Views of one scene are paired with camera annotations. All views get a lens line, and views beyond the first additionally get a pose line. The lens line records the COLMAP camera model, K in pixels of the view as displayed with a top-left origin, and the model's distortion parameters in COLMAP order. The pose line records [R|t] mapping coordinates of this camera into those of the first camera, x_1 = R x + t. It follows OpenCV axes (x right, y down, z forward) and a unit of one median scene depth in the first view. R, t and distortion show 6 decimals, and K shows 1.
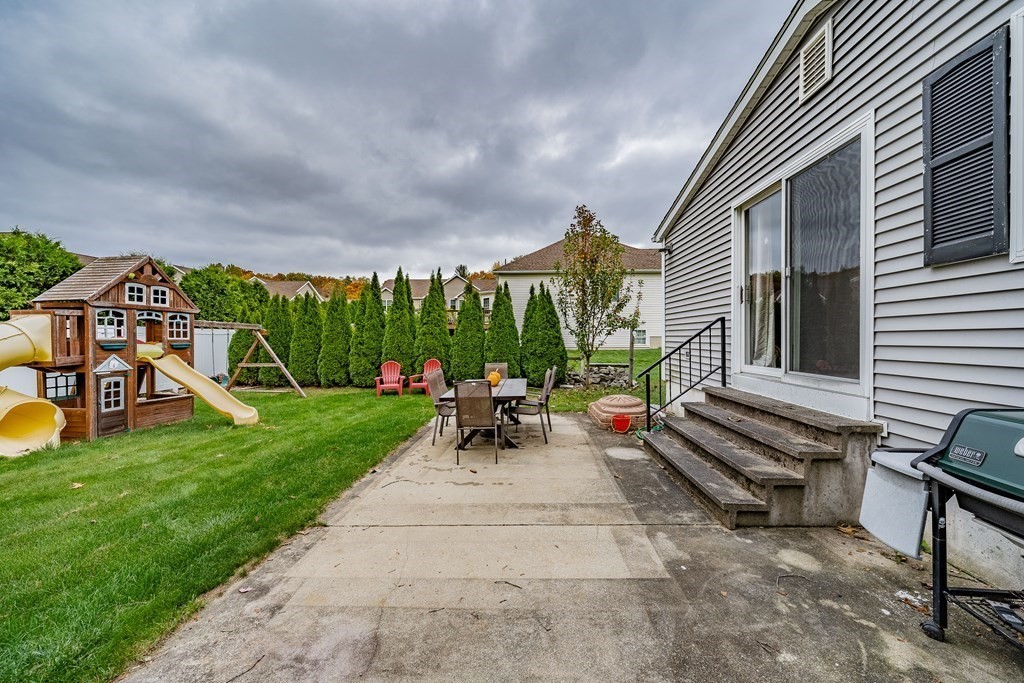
lens RADIAL K [[360.3, 0, 512.0], [0, 360.3, 341.5], [0, 0, 1]] dist [-0.001071, 0.000035]
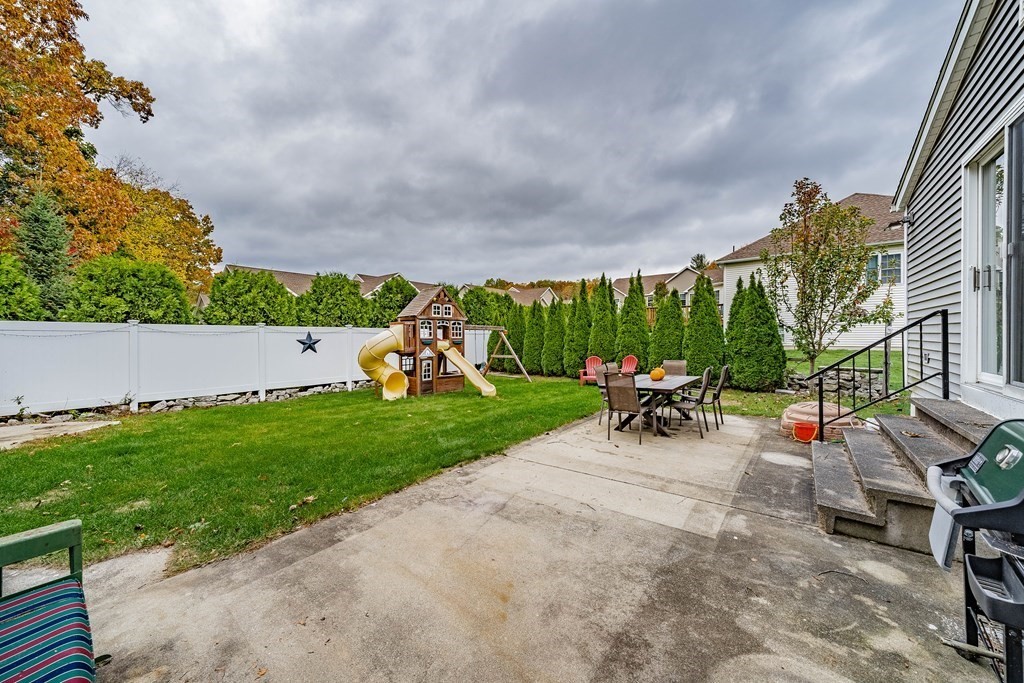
lens RADIAL K [[360.3, 0, 512.0], [0, 360.3, 341.5], [0, 0, 1]] dist [-0.001071, 0.000035]
pose [[0.806751, 0.005140, -0.590869, 0.207192], [-0.000343, 0.999966, 0.008232, -0.003279], [0.590891, -0.006438, 0.806726, -0.125196]]
